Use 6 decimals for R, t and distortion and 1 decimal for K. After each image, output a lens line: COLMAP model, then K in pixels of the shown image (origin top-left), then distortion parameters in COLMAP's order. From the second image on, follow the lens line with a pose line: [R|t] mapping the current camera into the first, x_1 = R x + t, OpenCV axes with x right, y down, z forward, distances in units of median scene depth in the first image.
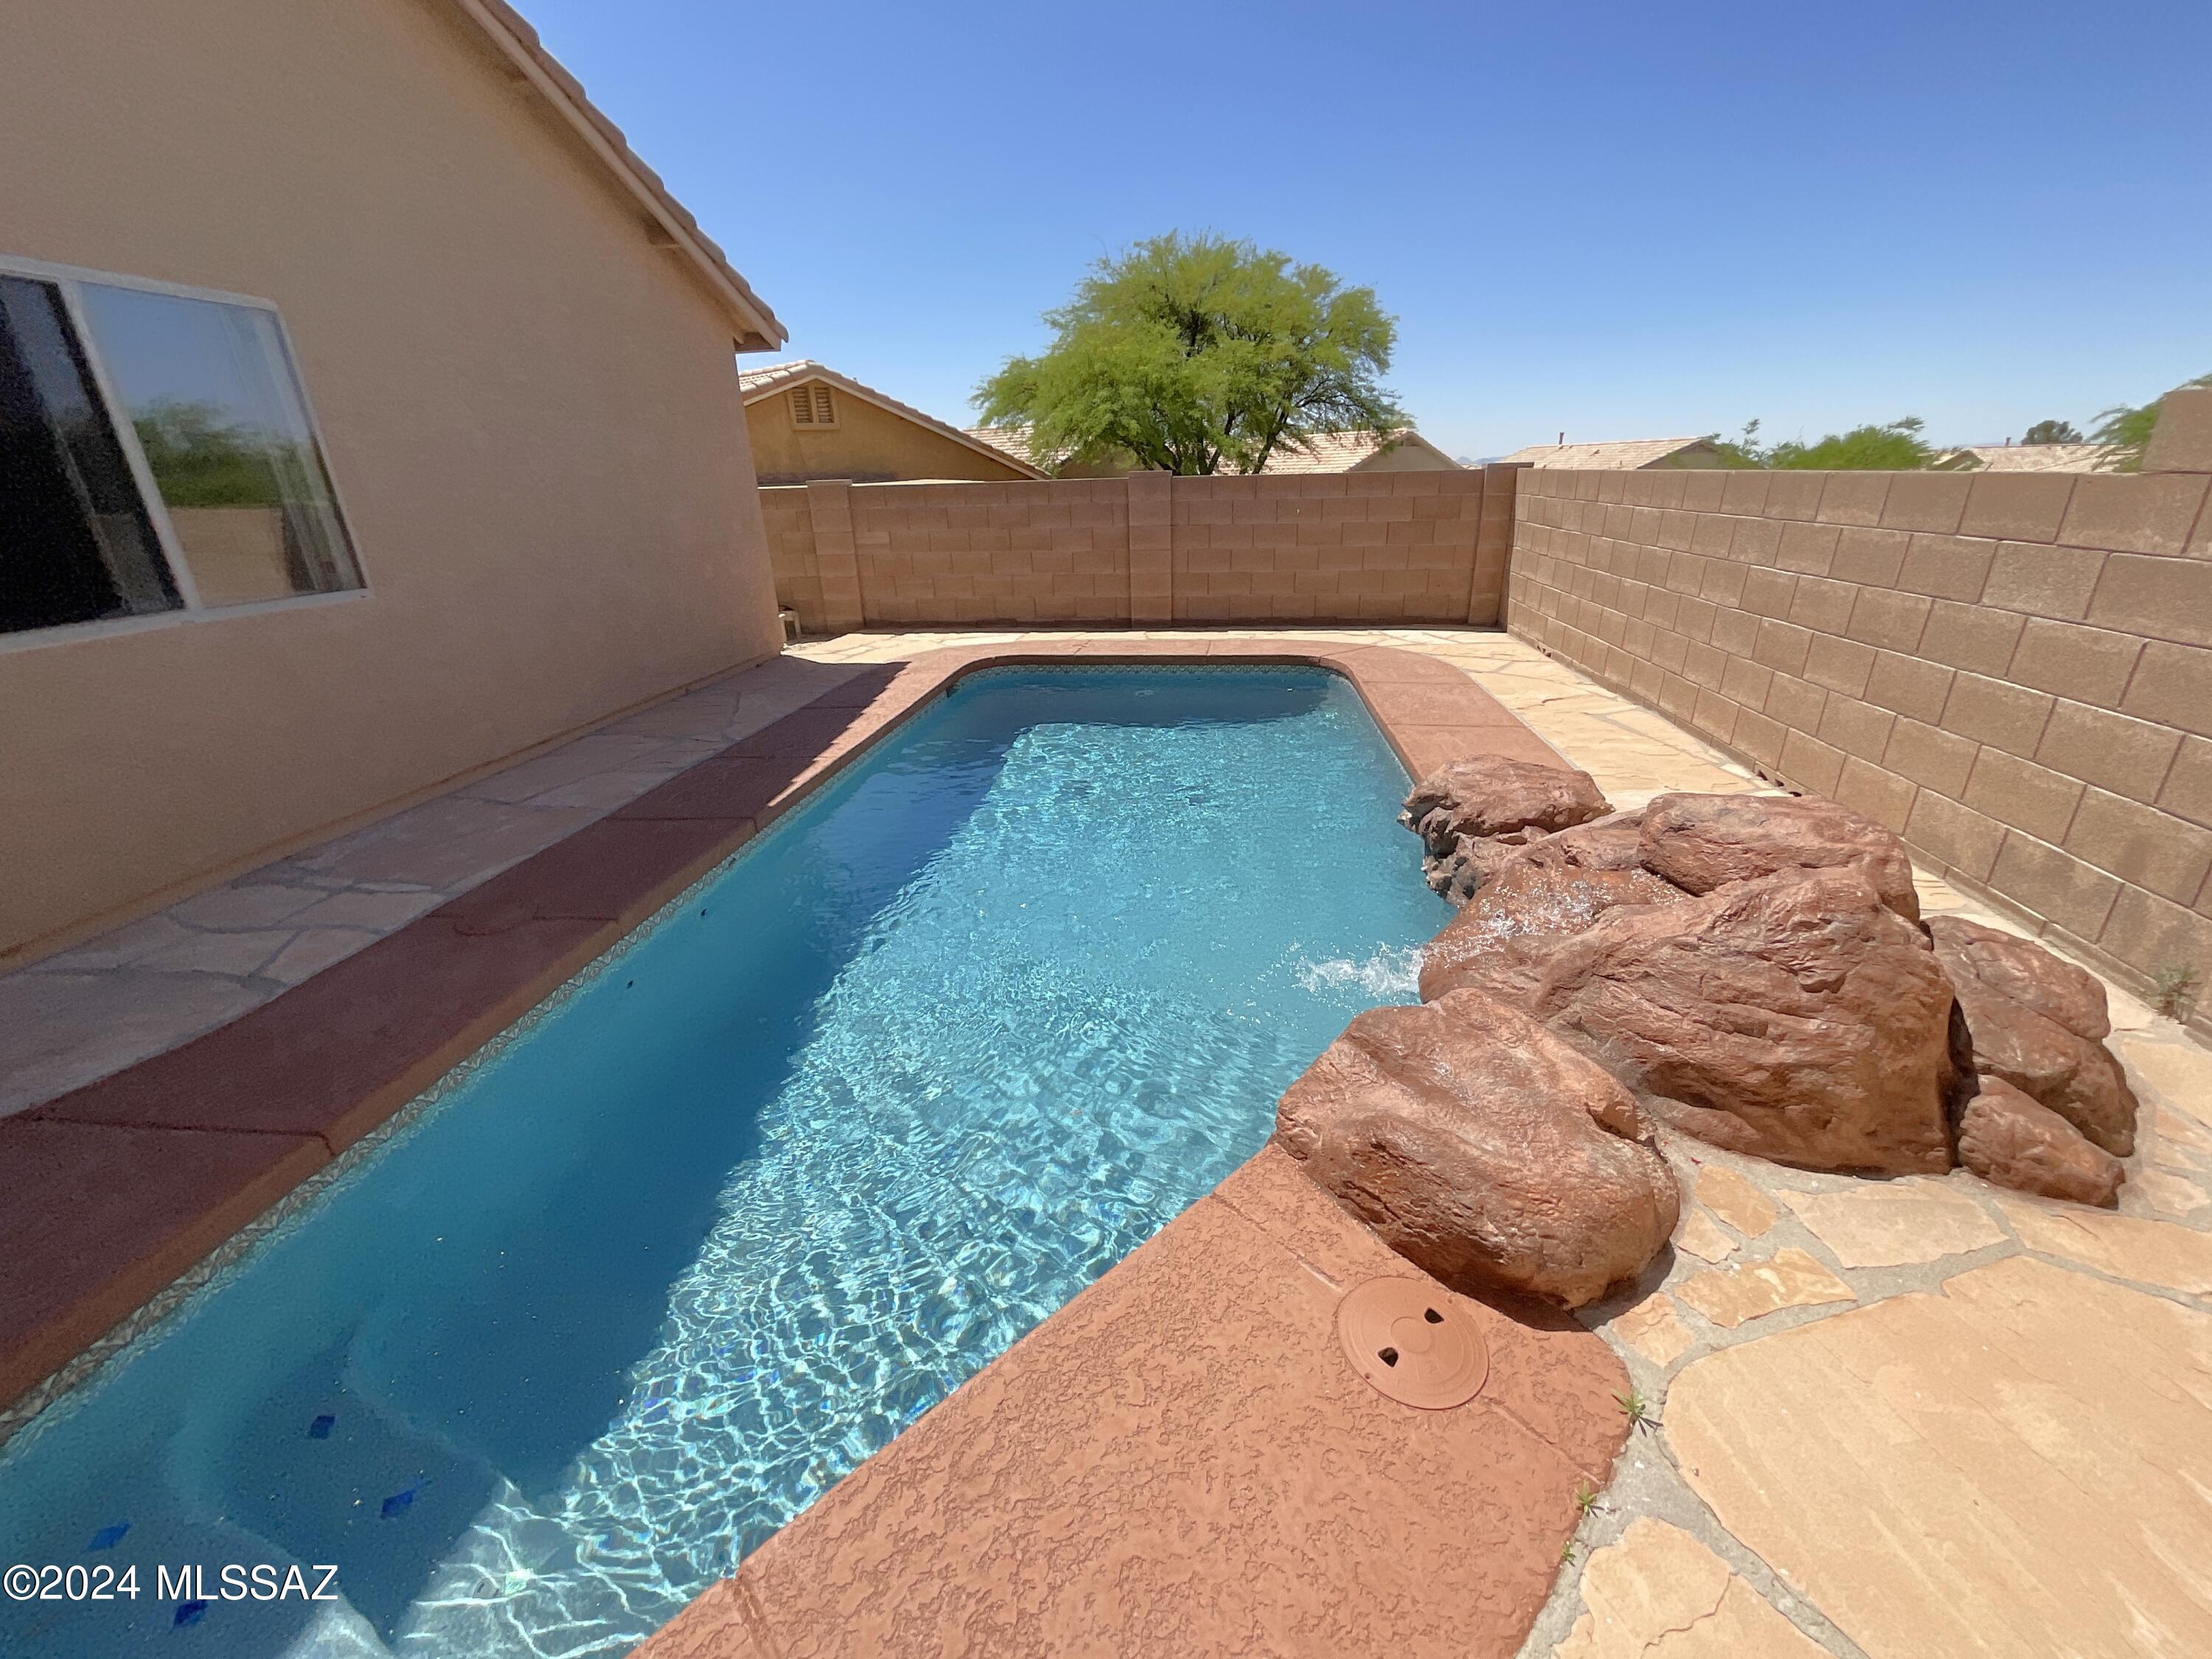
lens RADIAL K [[894.7, 0, 1107.3], [0, 894.7, 826.4], [0, 0, 1]] dist [0.002803, 0.000112]
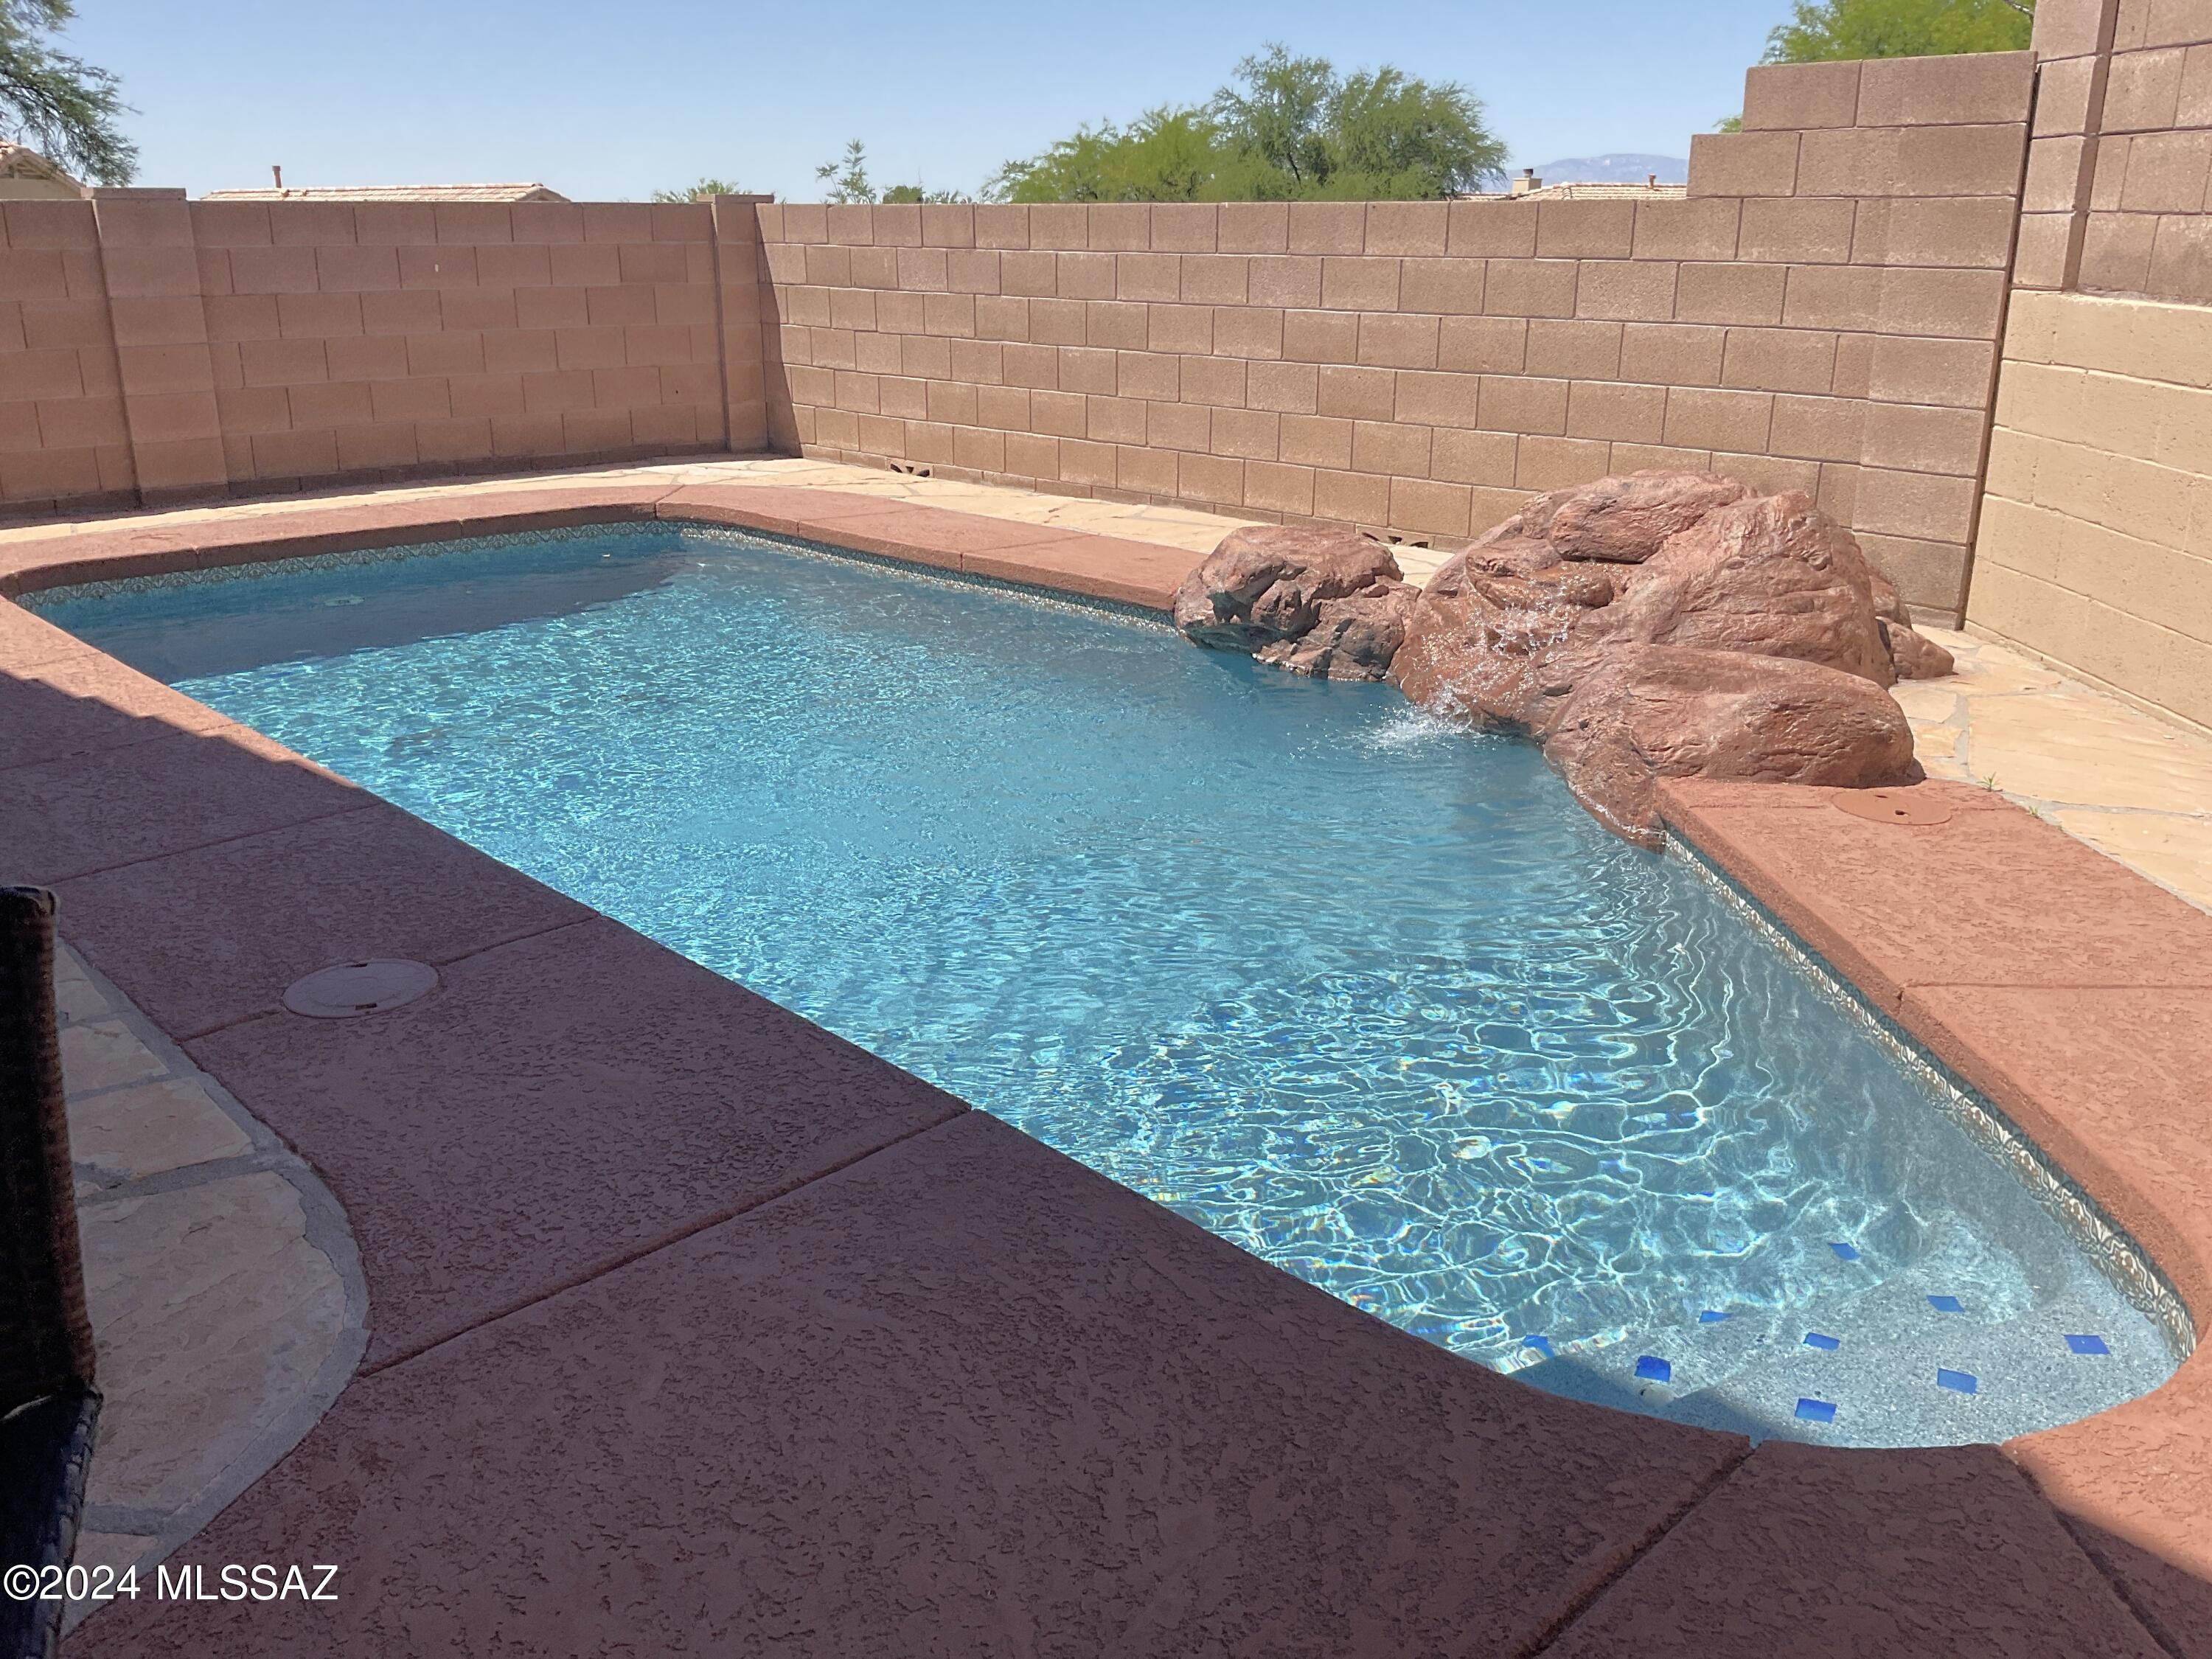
lens RADIAL K [[1843.4, 0, 1107.1], [0, 1843.4, 829.0], [0, 0, 1]] dist [0.041150, -0.013235]
pose [[0.628344, -0.218594, 0.746593, -0.999387], [0.271925, 0.960886, 0.052481, 0.063460], [-0.728863, 0.170041, 0.663208, 0.018909]]
